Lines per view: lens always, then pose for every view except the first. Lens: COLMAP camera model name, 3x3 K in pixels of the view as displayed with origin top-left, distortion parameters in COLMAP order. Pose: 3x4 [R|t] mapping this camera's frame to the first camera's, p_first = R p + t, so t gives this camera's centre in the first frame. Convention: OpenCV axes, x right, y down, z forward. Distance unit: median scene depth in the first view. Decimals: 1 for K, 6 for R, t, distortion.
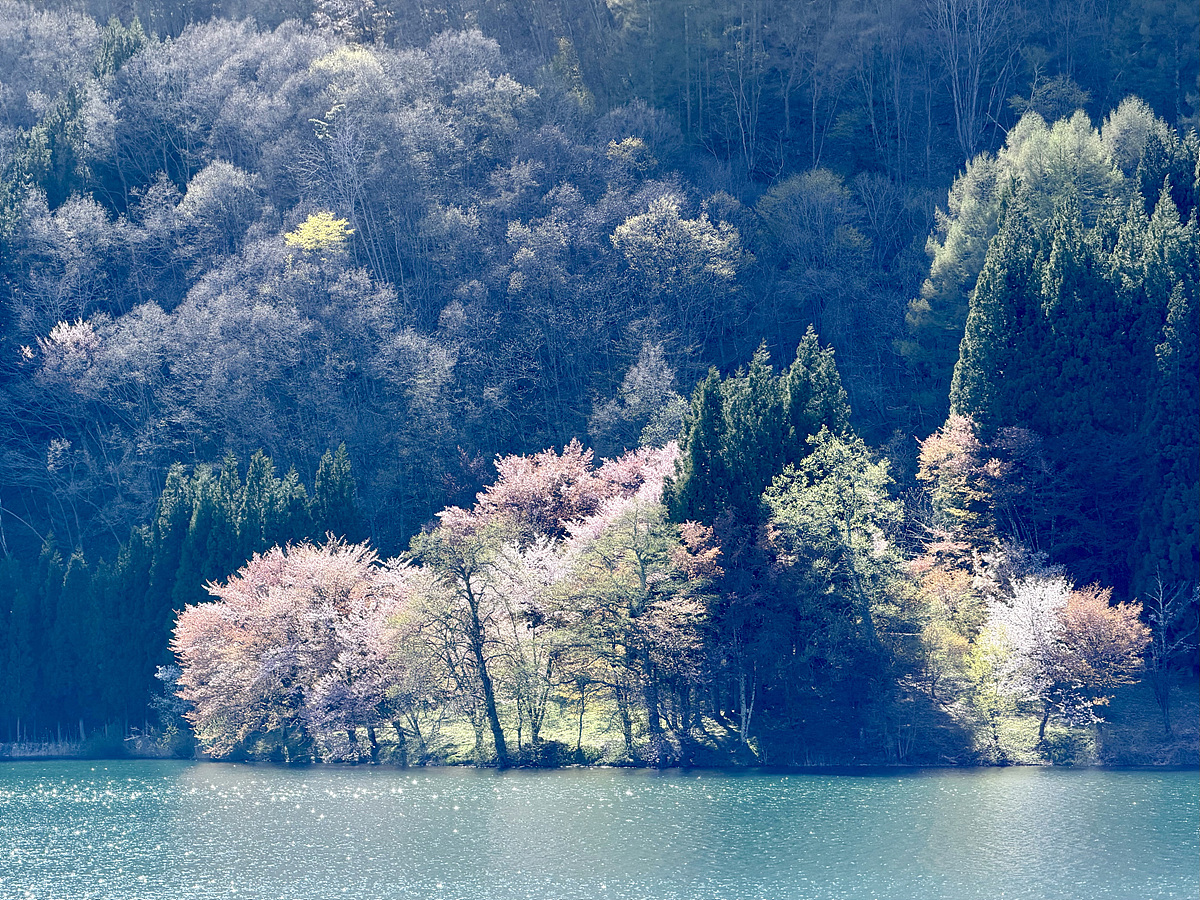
lens RADIAL K [[3949.0, 0, 600.0], [0, 3949.0, 450.0], [0, 0, 1]] dist [0.212595, 0.956568]
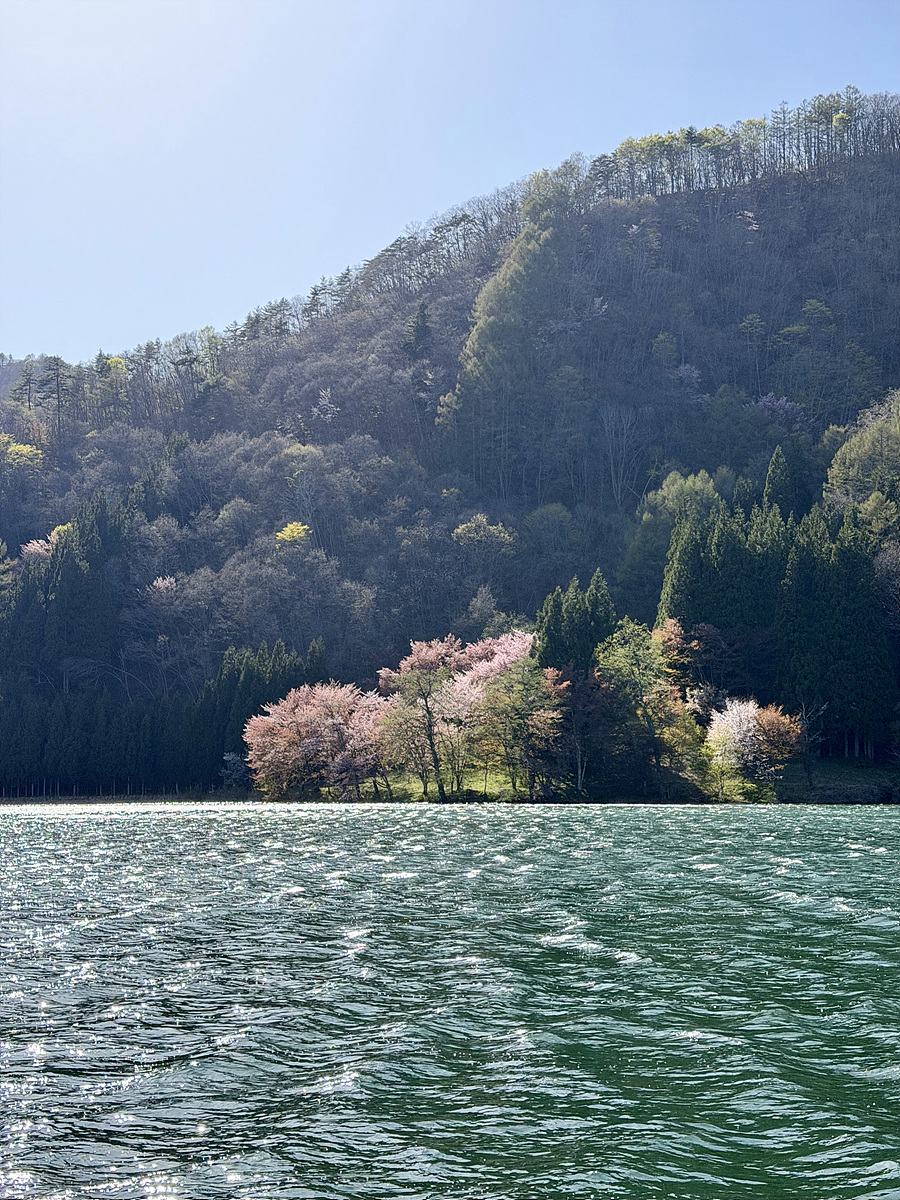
lens RADIAL K [[1772.2, 0, 450.0], [0, 1772.2, 600.0], [0, 0, 1]] dist [0.181437, -0.292564]
pose [[0.996885, 0.013141, 0.077761, -0.076617], [-0.009444, 0.998816, -0.047715, 0.022959], [-0.078296, 0.046832, 0.995830, 0.162134]]
